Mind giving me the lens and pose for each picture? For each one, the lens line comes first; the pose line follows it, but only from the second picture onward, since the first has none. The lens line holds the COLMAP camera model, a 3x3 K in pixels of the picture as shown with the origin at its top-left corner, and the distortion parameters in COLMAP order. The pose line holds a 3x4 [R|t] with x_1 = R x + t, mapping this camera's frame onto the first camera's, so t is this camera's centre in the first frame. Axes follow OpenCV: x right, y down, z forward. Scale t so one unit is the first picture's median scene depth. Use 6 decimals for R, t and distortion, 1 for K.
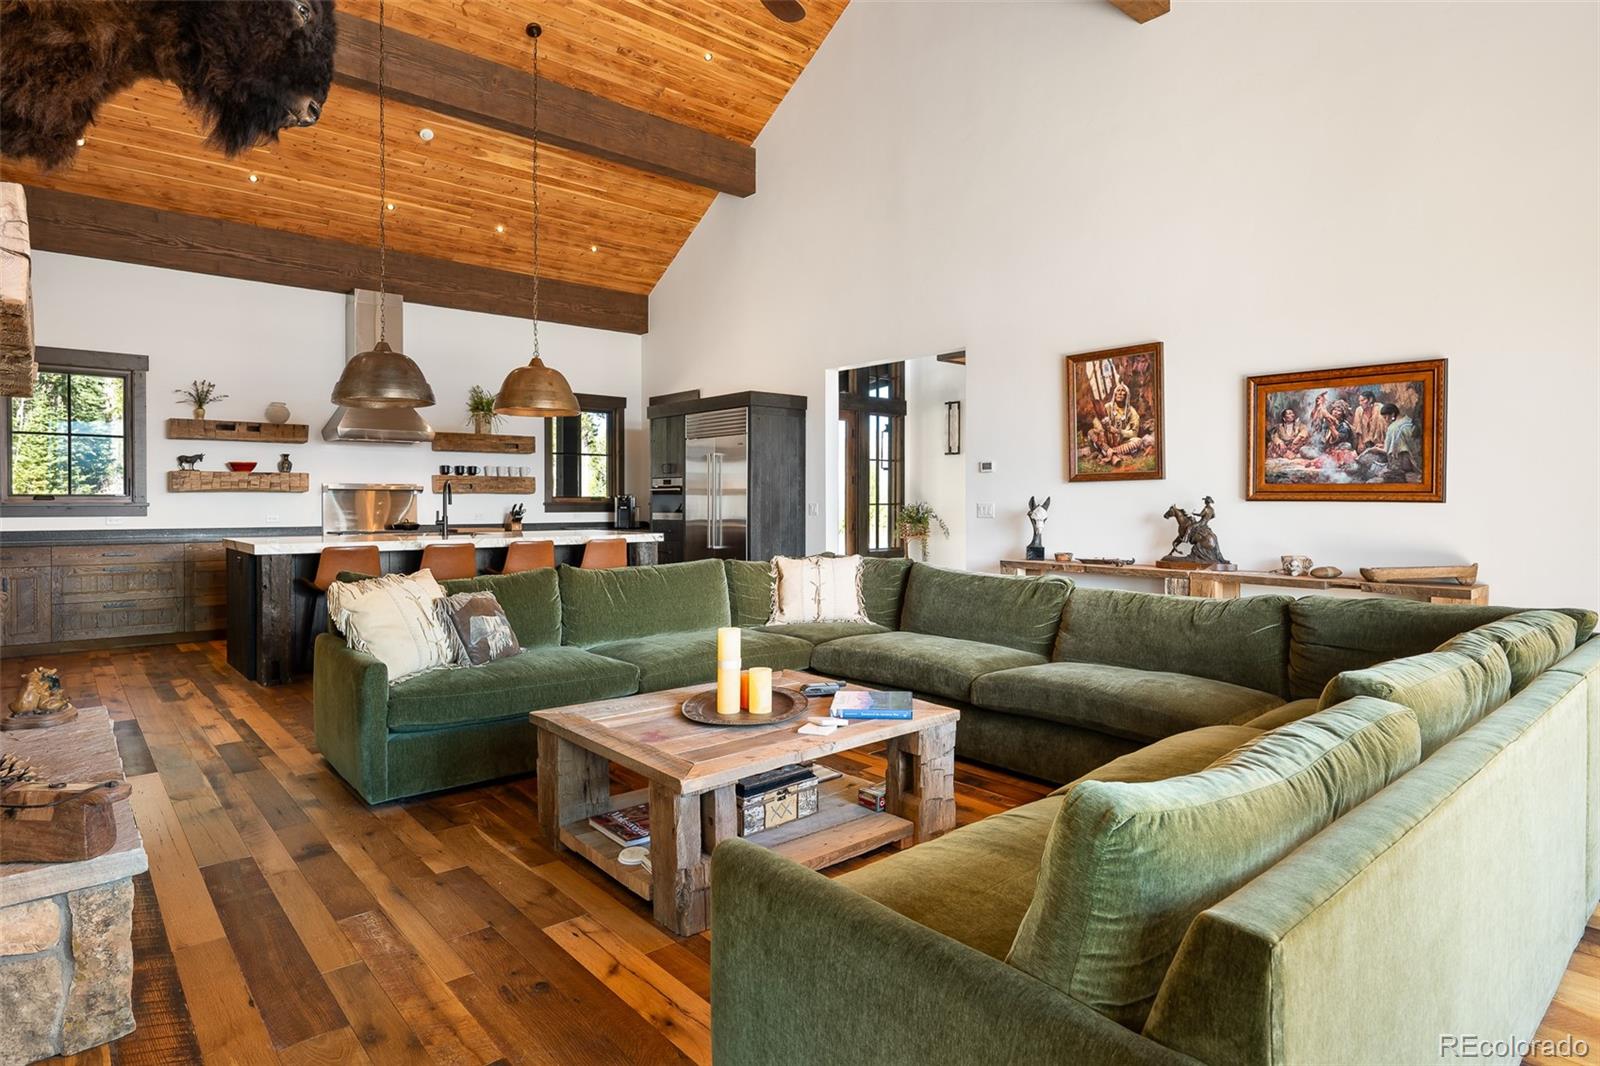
lens RADIAL K [[876.0, 0, 799.5], [0, 876.0, 521.5], [0, 0, 1]] dist [-0.000862, -0.001312]
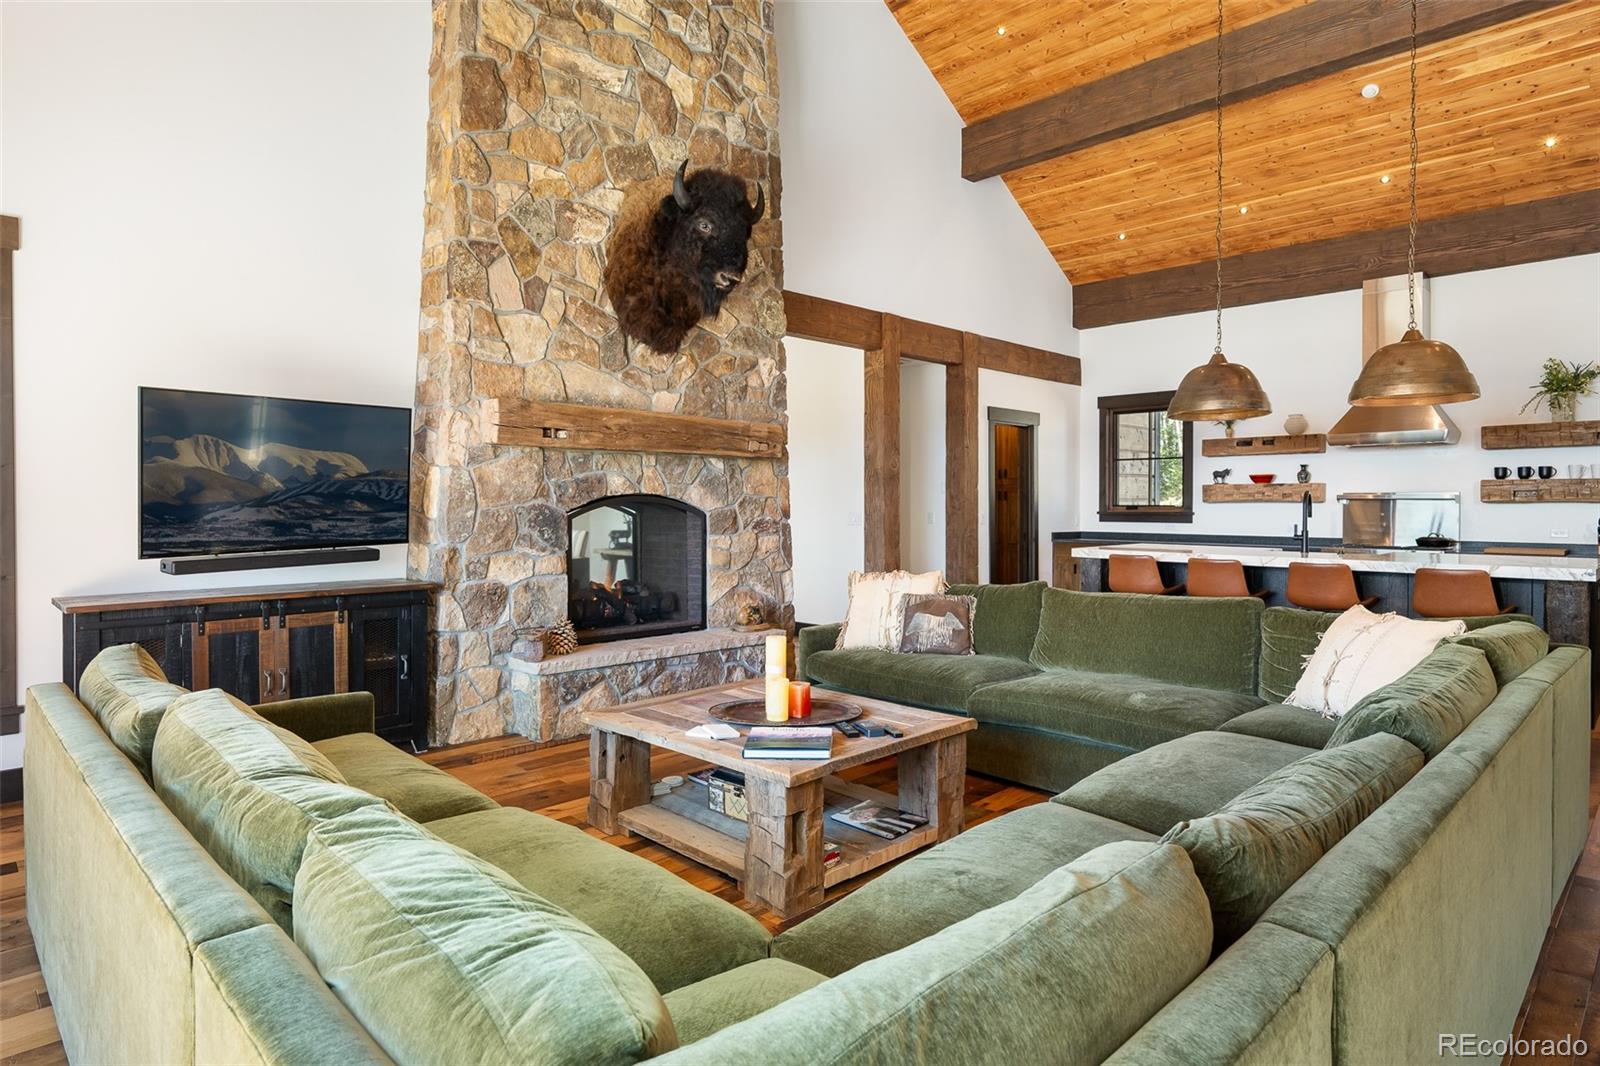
lens RADIAL K [[876.0, 0, 796.6], [0, 876.0, 522.3], [0, 0, 1]] dist [-0.000862, -0.001312]
pose [[0.069252, 0.020750, -0.997383, 0.409595], [-0.024083, 0.999527, 0.019122, -0.017359], [0.997308, 0.022696, 0.069719, 0.381786]]
